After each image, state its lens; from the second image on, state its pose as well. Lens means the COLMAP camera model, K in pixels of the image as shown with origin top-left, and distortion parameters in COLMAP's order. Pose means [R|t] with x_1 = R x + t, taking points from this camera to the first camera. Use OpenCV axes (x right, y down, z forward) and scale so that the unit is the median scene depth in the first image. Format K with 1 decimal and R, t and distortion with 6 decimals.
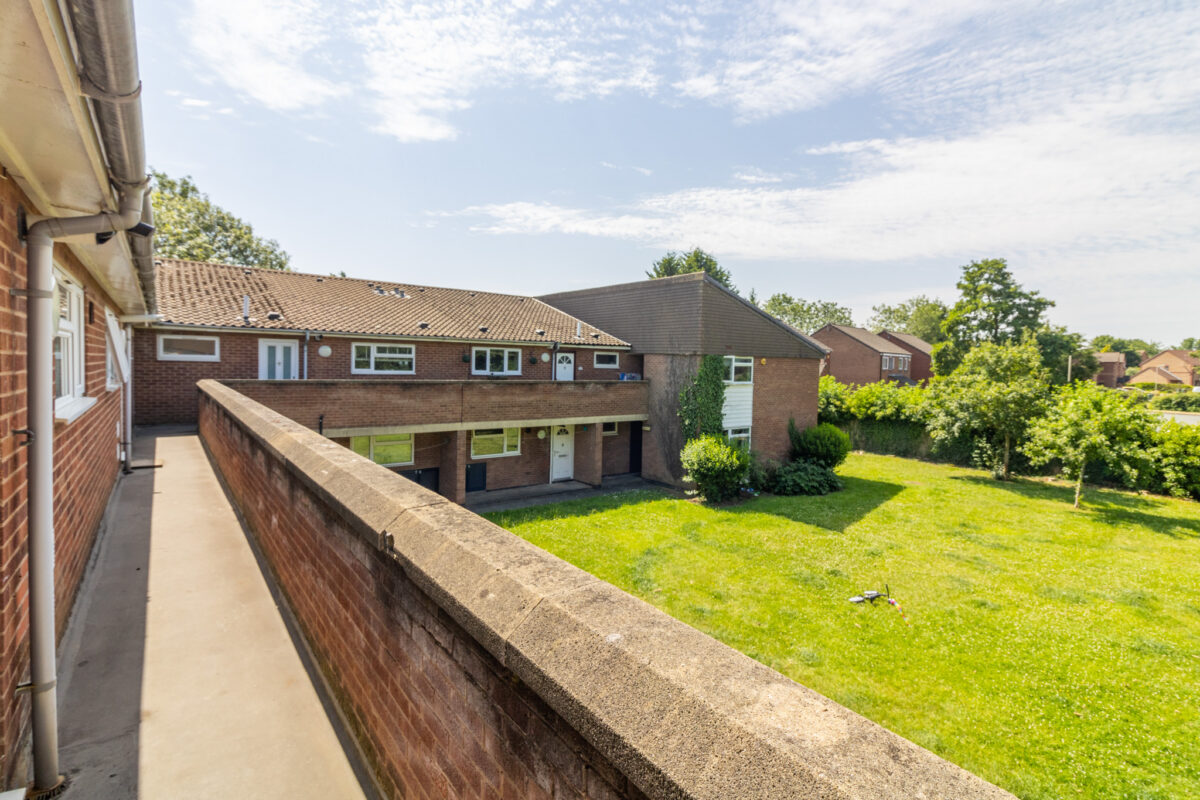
lens RADIAL K [[559.3, 0, 599.5], [0, 559.3, 396.0], [0, 0, 1]] dist [0.005341, -0.000003]
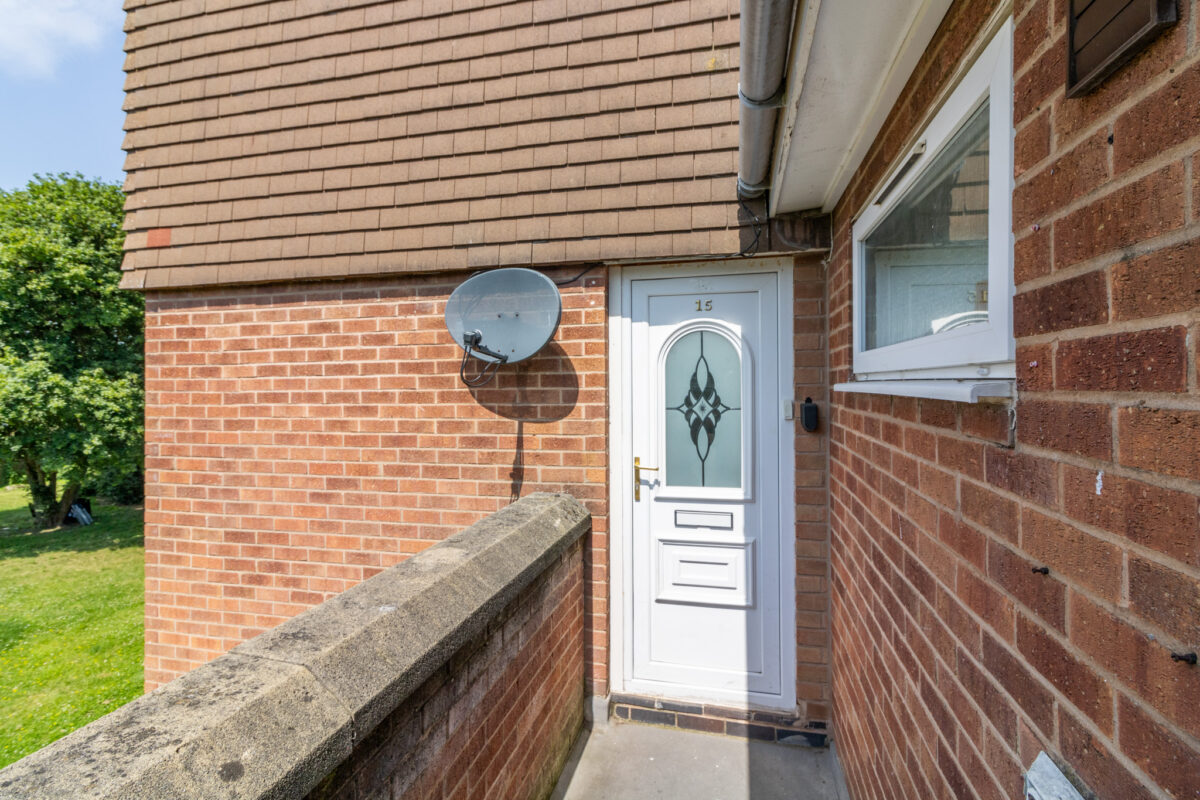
lens RADIAL K [[559.3, 0, 601.7], [0, 559.3, 392.1], [0, 0, 1]] dist [0.005341, -0.000003]
pose [[-0.622633, -0.036012, 0.781685, -0.899710], [0.023464, 0.997632, 0.064651, -0.045626], [-0.782162, 0.058595, -0.620313, 1.103185]]
